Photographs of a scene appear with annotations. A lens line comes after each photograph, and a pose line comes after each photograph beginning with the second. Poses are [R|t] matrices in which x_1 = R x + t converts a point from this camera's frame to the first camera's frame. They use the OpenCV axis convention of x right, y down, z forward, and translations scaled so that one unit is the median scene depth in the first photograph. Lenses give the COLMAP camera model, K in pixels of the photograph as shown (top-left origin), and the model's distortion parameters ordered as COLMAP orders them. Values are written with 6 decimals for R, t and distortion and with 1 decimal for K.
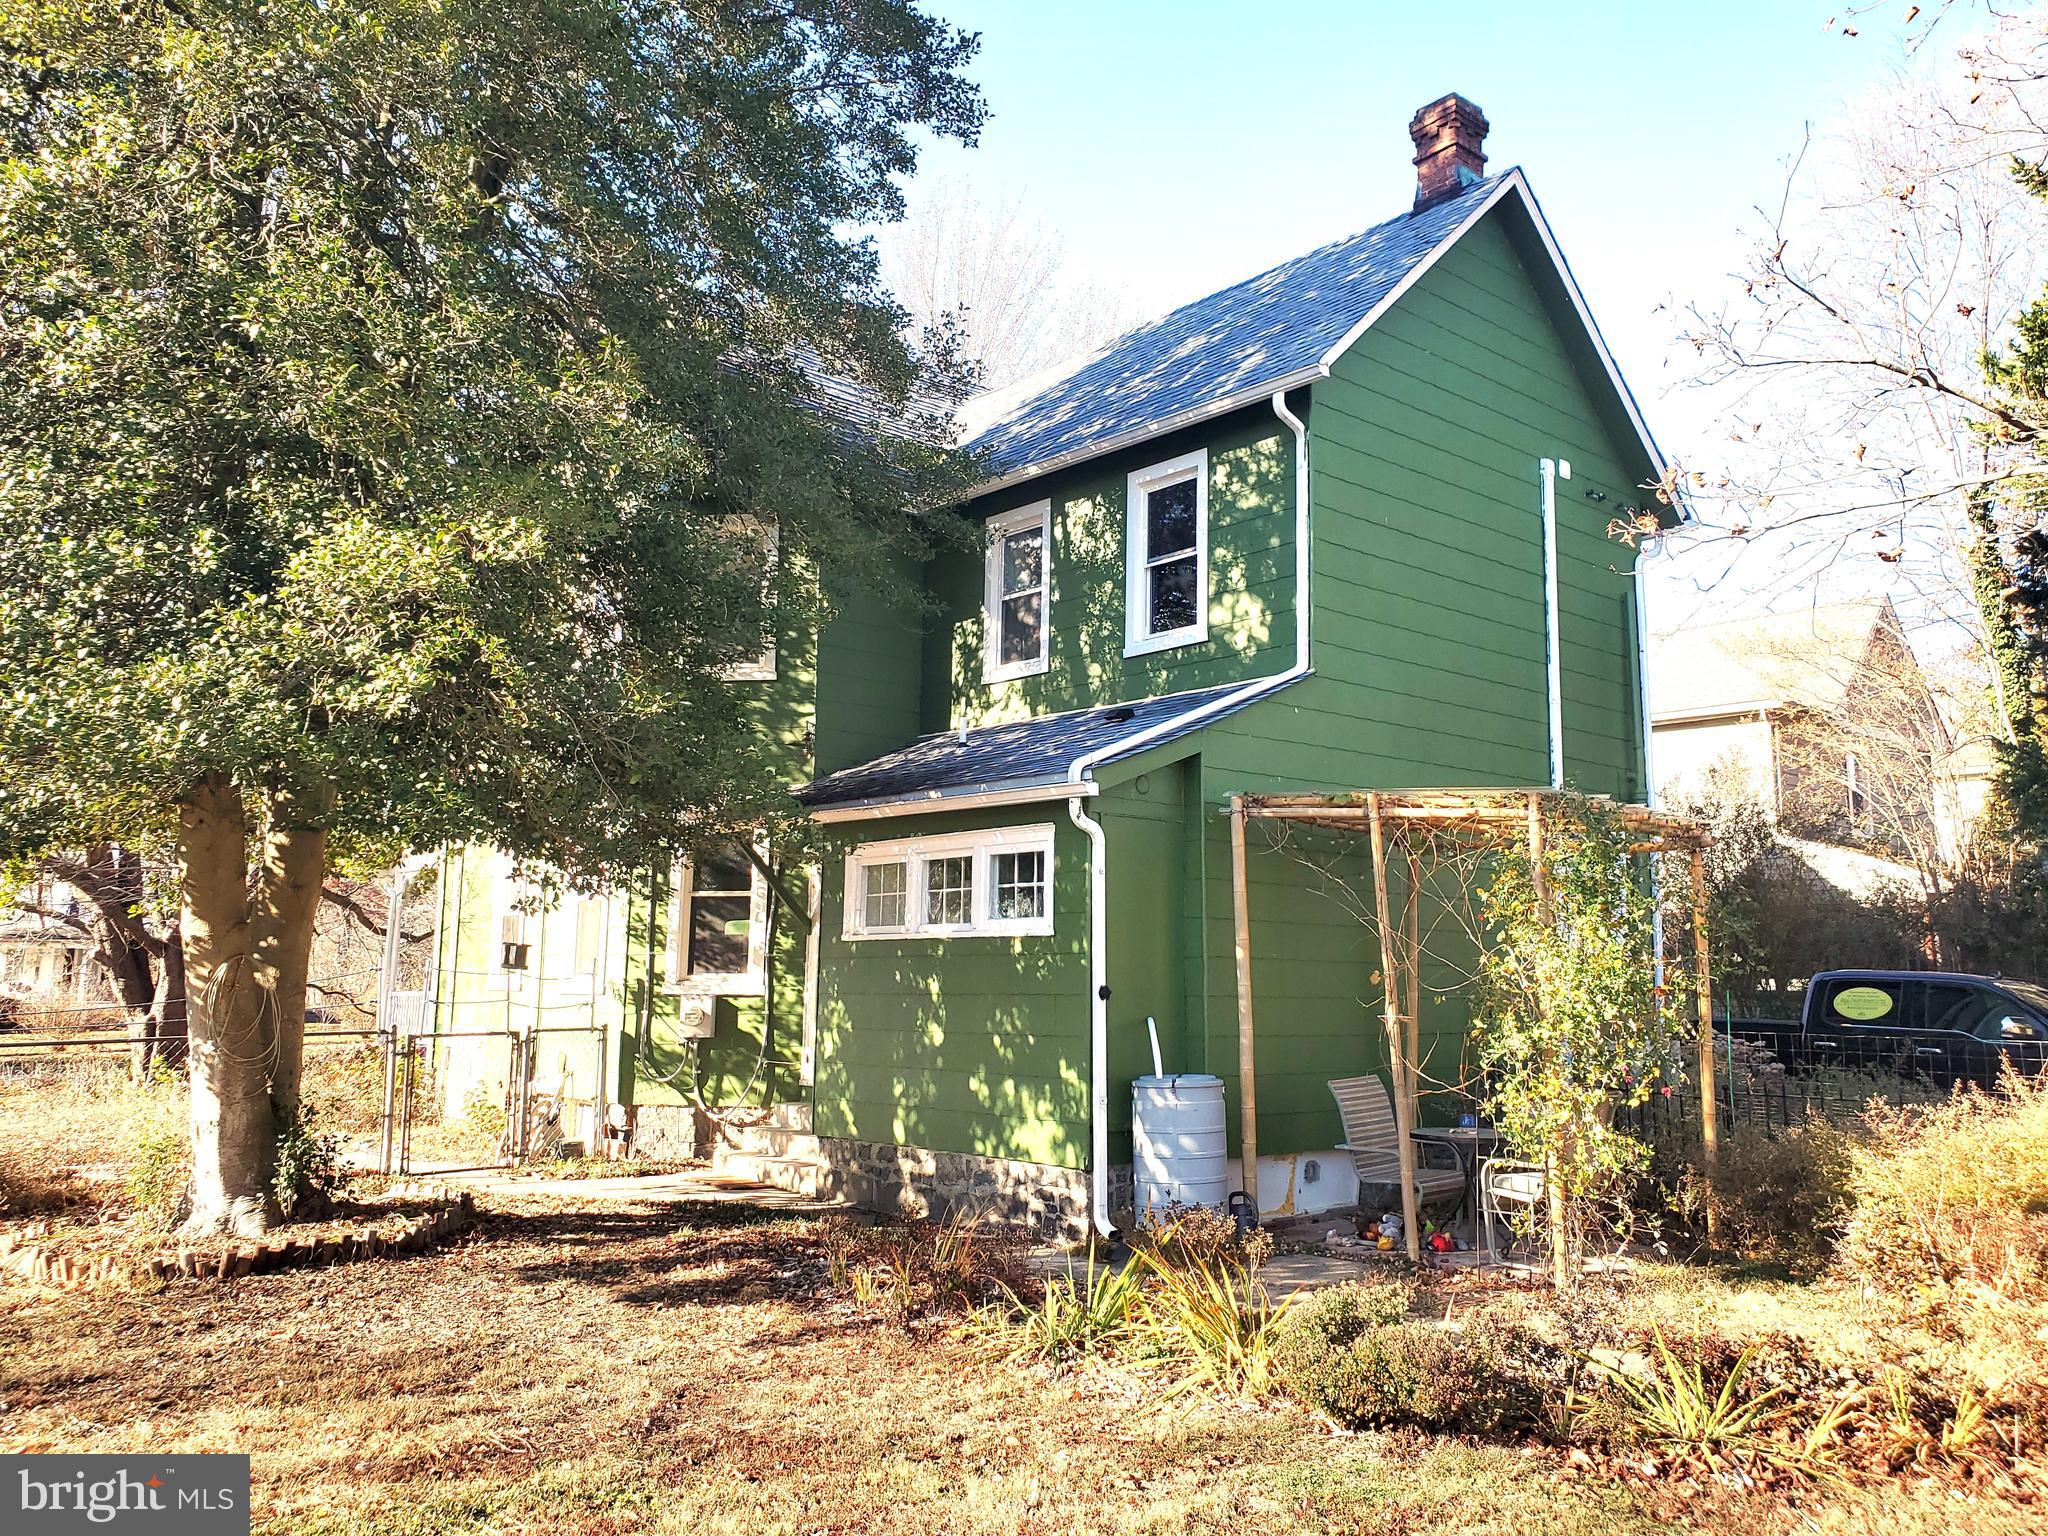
lens RADIAL K [[1586.9, 0, 1033.1], [0, 1586.9, 759.4], [0, 0, 1]] dist [0.016497, -0.045064]
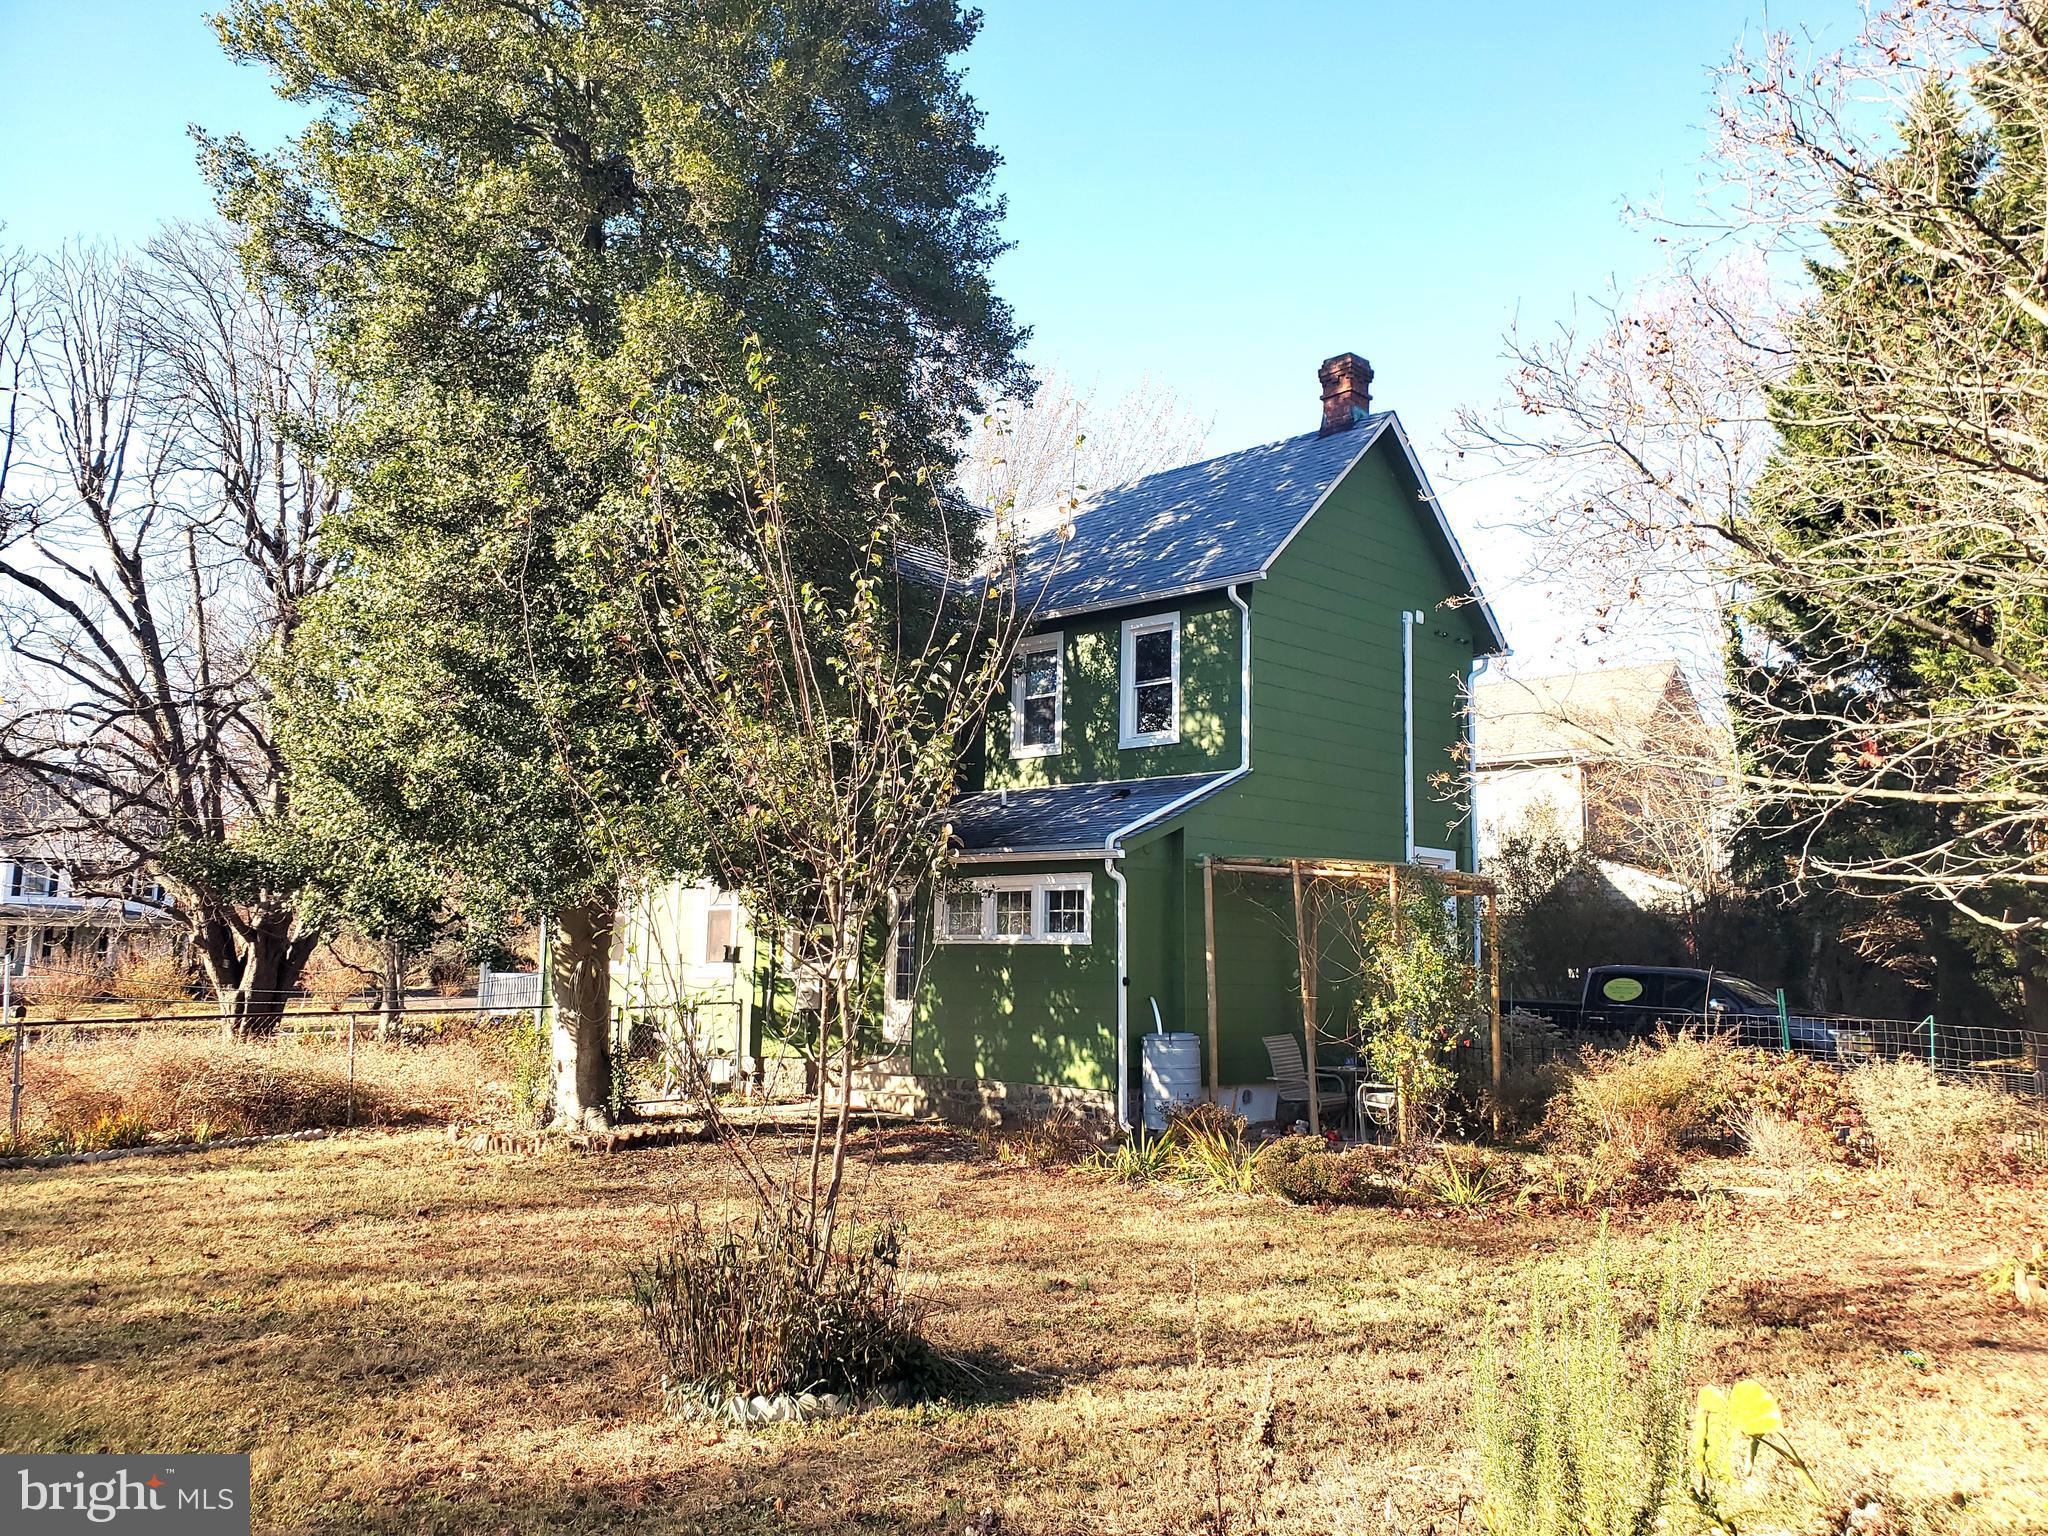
lens RADIAL K [[1586.9, 0, 1015.1], [0, 1586.9, 772.6], [0, 0, 1]] dist [0.016497, -0.045064]
pose [[0.997490, 0.014038, 0.069399, -0.160952], [-0.015673, 0.999611, 0.023074, -0.086937], [-0.069048, -0.024104, 0.997322, -0.514020]]
